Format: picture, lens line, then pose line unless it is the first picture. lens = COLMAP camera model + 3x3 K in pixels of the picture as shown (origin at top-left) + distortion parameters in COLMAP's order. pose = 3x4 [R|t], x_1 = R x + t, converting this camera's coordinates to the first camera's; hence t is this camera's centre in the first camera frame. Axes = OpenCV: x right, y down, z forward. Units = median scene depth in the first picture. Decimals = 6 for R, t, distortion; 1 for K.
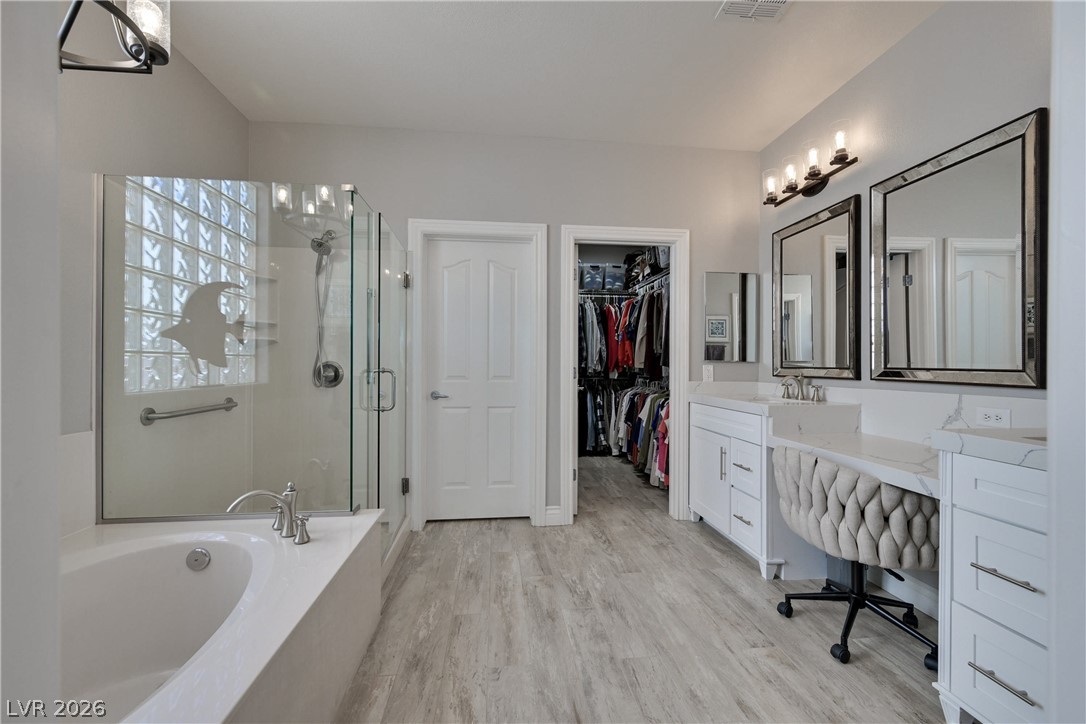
lens RADIAL K [[424.9, 0, 540.9], [0, 424.9, 362.1], [0, 0, 1]] dist [-0.001212, 0.000030]
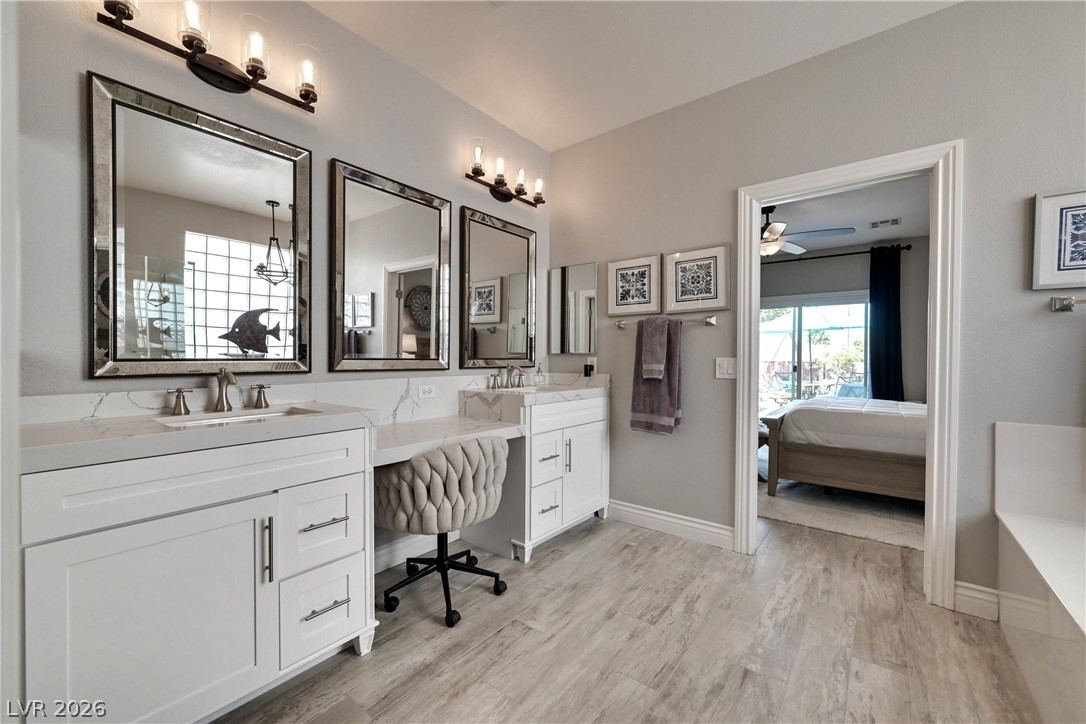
lens RADIAL K [[424.9, 0, 547.9], [0, 424.9, 376.3], [0, 0, 1]] dist [-0.001212, 0.000030]
pose [[-0.712154, -0.041871, 0.700773, -0.245984], [-0.013066, 0.998837, 0.046402, 0.005929], [-0.701901, 0.023889, -0.711873, 1.790991]]
